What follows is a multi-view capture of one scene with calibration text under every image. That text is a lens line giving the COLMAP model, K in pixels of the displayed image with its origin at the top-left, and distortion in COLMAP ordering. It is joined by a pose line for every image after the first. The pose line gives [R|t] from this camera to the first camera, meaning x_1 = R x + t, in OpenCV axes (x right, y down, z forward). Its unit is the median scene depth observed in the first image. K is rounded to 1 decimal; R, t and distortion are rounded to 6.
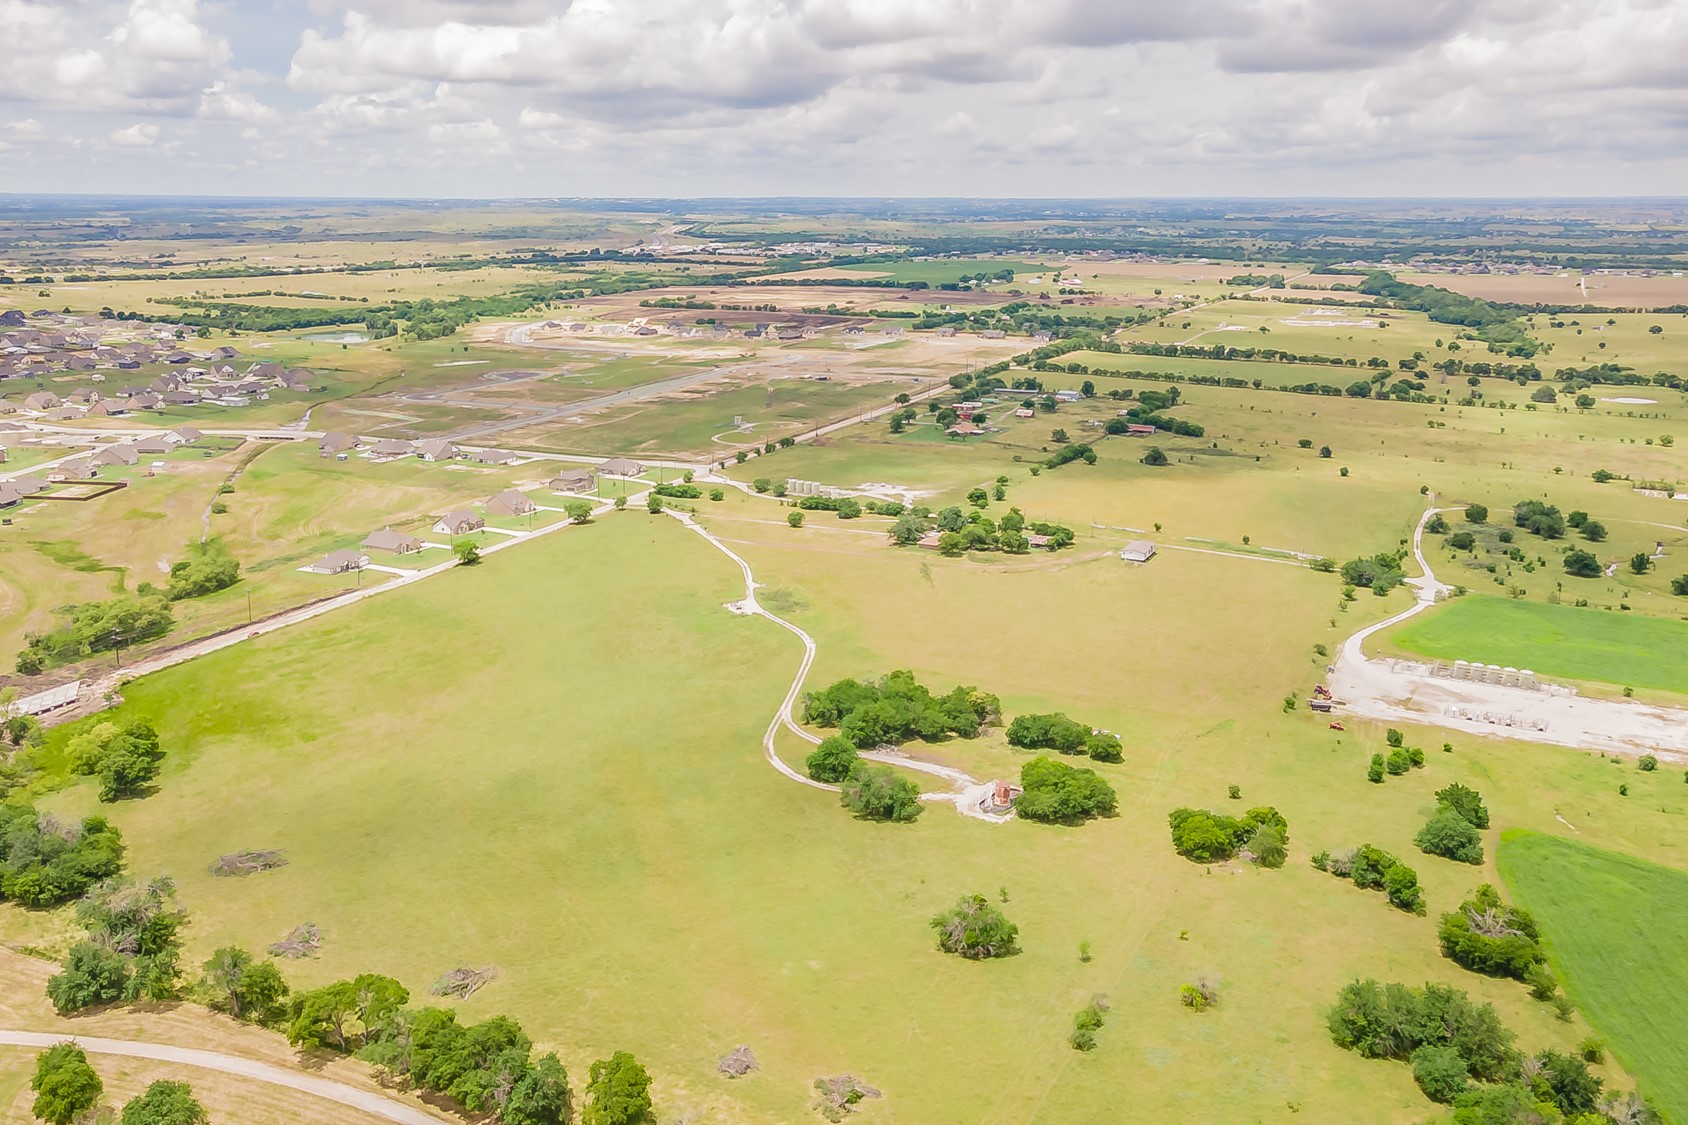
lens RADIAL K [[1473.7, 0, 844.0], [0, 1473.7, 562.5], [0, 0, 1]] dist [0.033045, -0.015219]
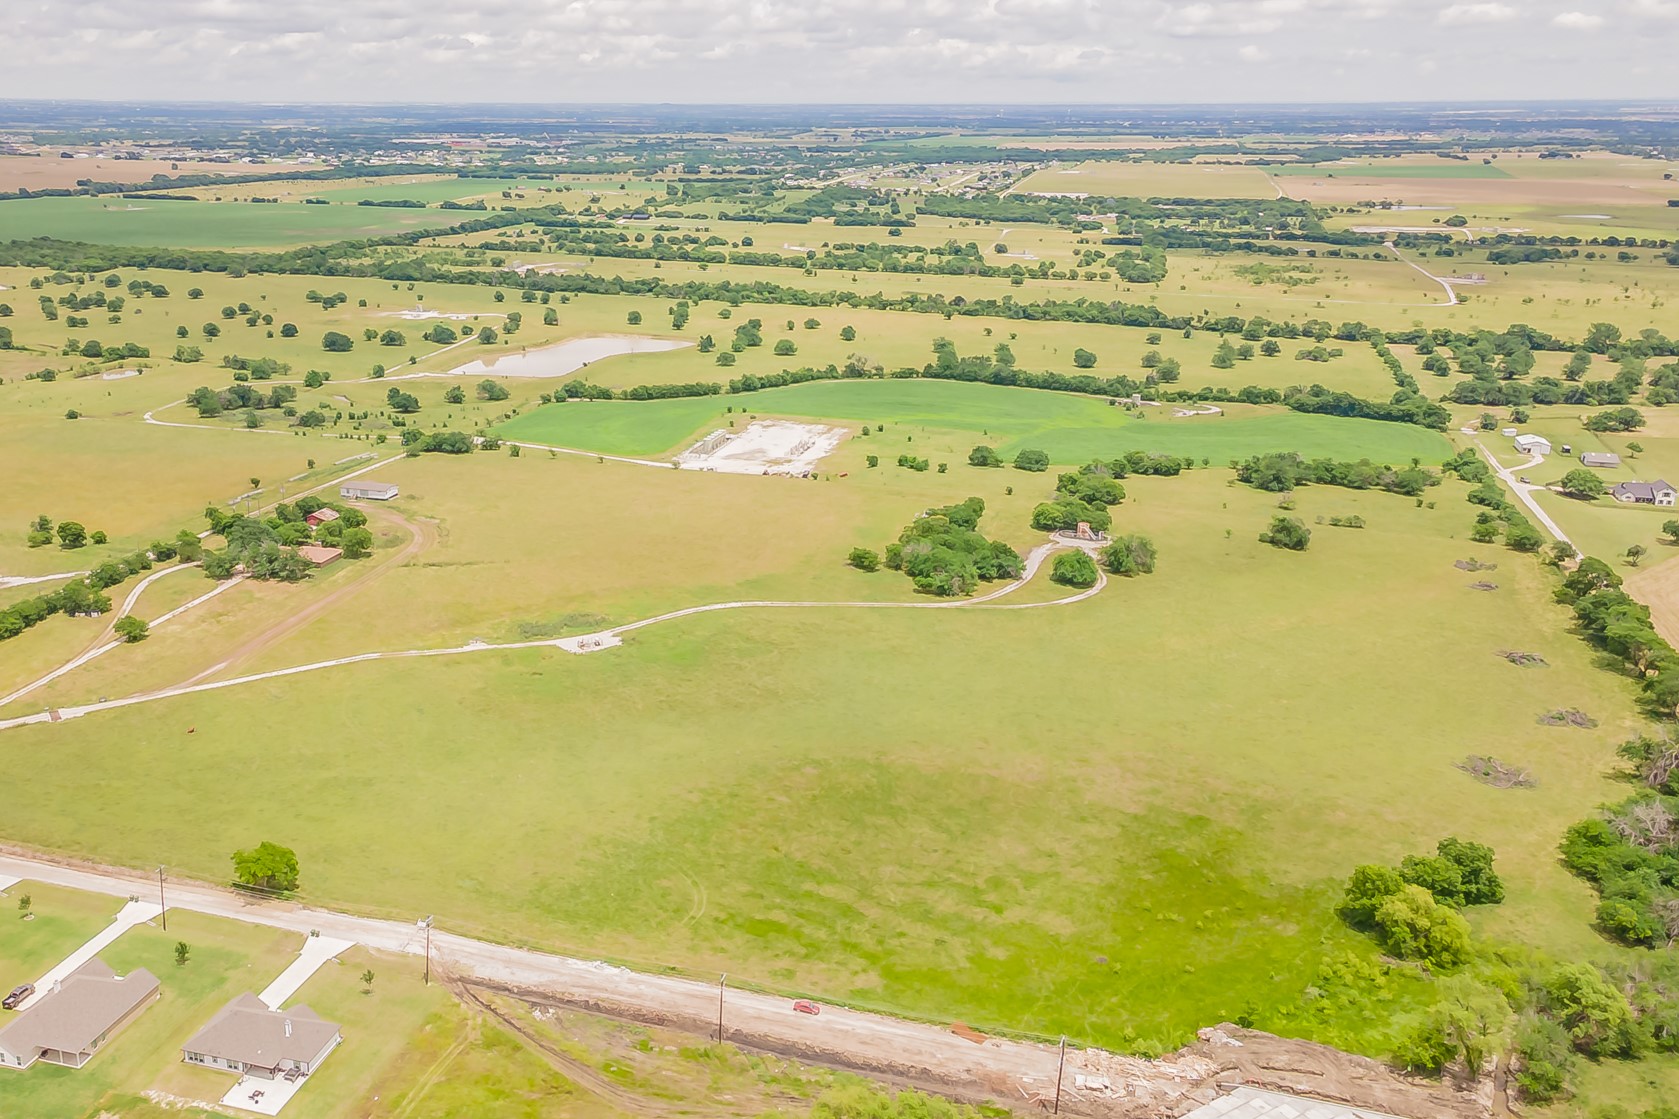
lens RADIAL K [[1450.7, 0, 712.0], [0, 1450.7, 555.1], [0, 0, 1]] dist [0.020180, 0.017042]
pose [[-0.151269, -0.302663, 0.941017, -0.853908], [0.241622, 0.911773, 0.332098, -0.271170], [-0.958508, 0.277606, -0.064793, 1.088232]]
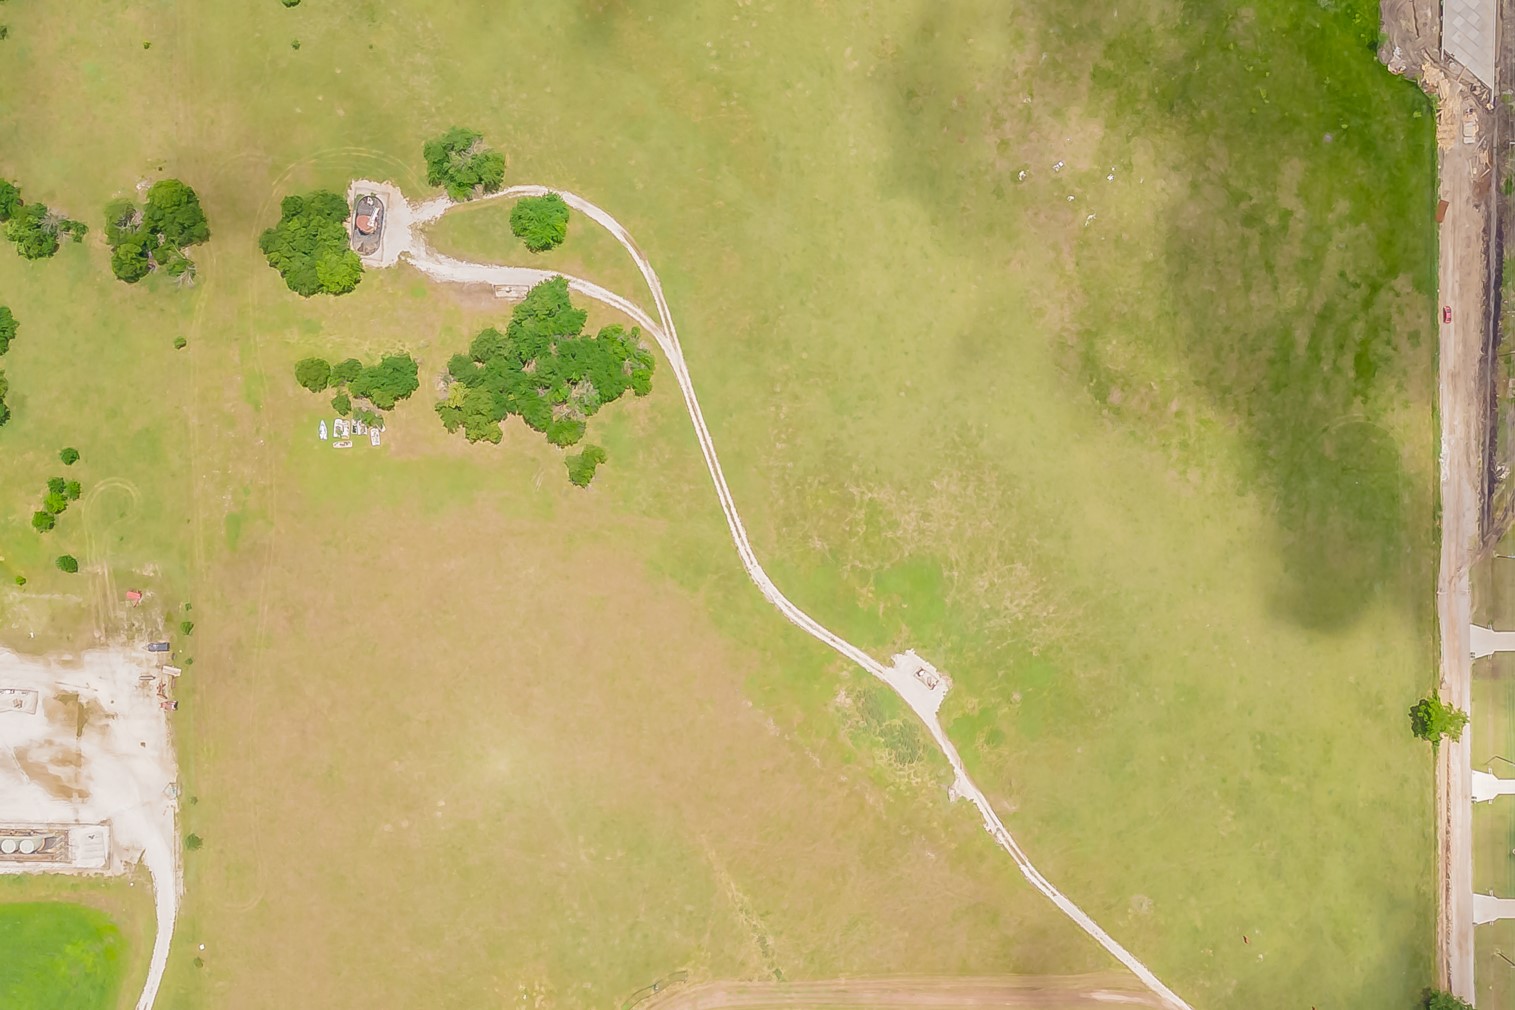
lens RADIAL K [[1322.7, 0, 757.5], [0, 1322.7, 505.0], [0, 0, 1]] dist [0.033045, -0.015219]
pose [[-0.893296, 0.449076, 0.018772, -0.053447], [-0.107617, -0.254247, 0.961133, -0.639355], [0.436395, 0.856556, 0.275446, 0.789279]]
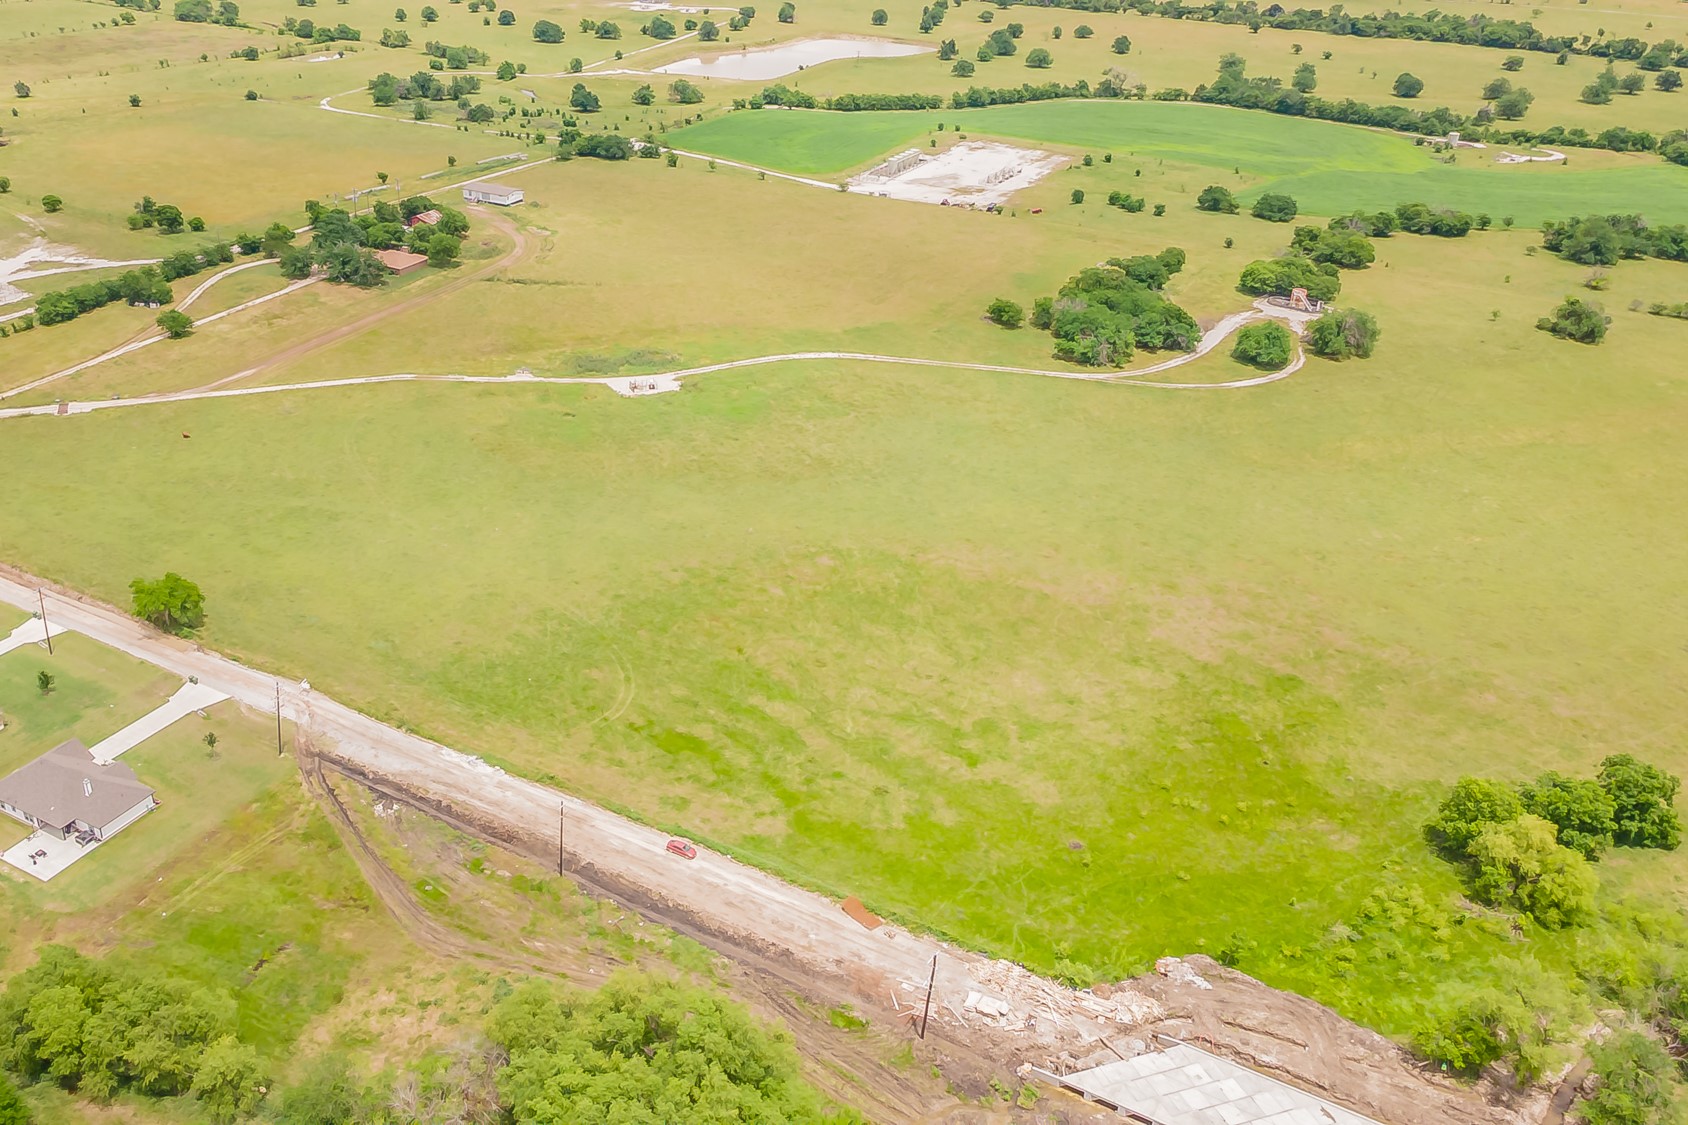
lens RADIAL K [[1444.8, 0, 682.1], [0, 1444.8, 562.5], [0, 0, 1]] dist [0.034143, -0.002048]
pose [[0.091574, -0.479162, 0.872937, -0.757055], [0.242068, 0.861036, 0.447236, -0.211285], [-0.965928, 0.170355, 0.194838, 0.969925]]
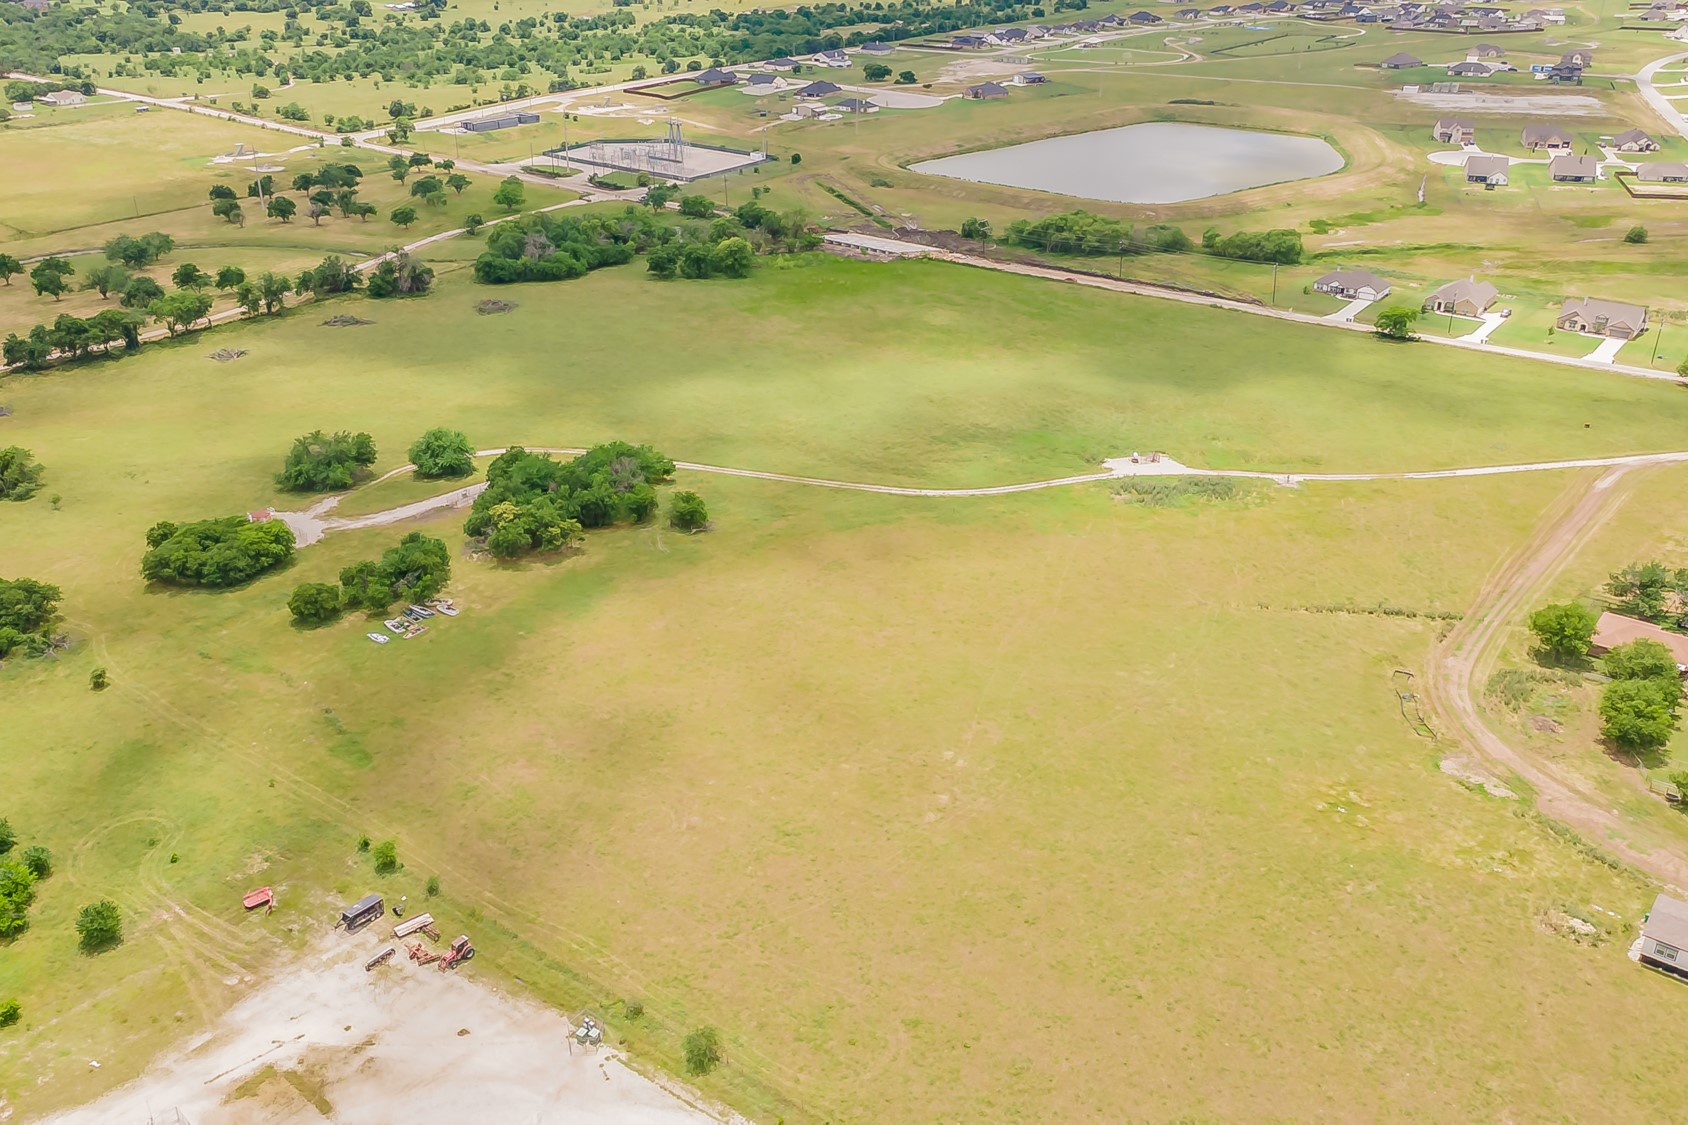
lens RADIAL K [[1453.7, 0, 820.0], [0, 1453.7, 564.8], [0, 0, 1]] dist [0.028781, 0.017830]
pose [[-0.202907, 0.427417, -0.880990, 0.581143], [-0.245355, 0.848812, 0.468315, -0.210062], [0.947961, 0.311180, -0.067361, 1.032033]]
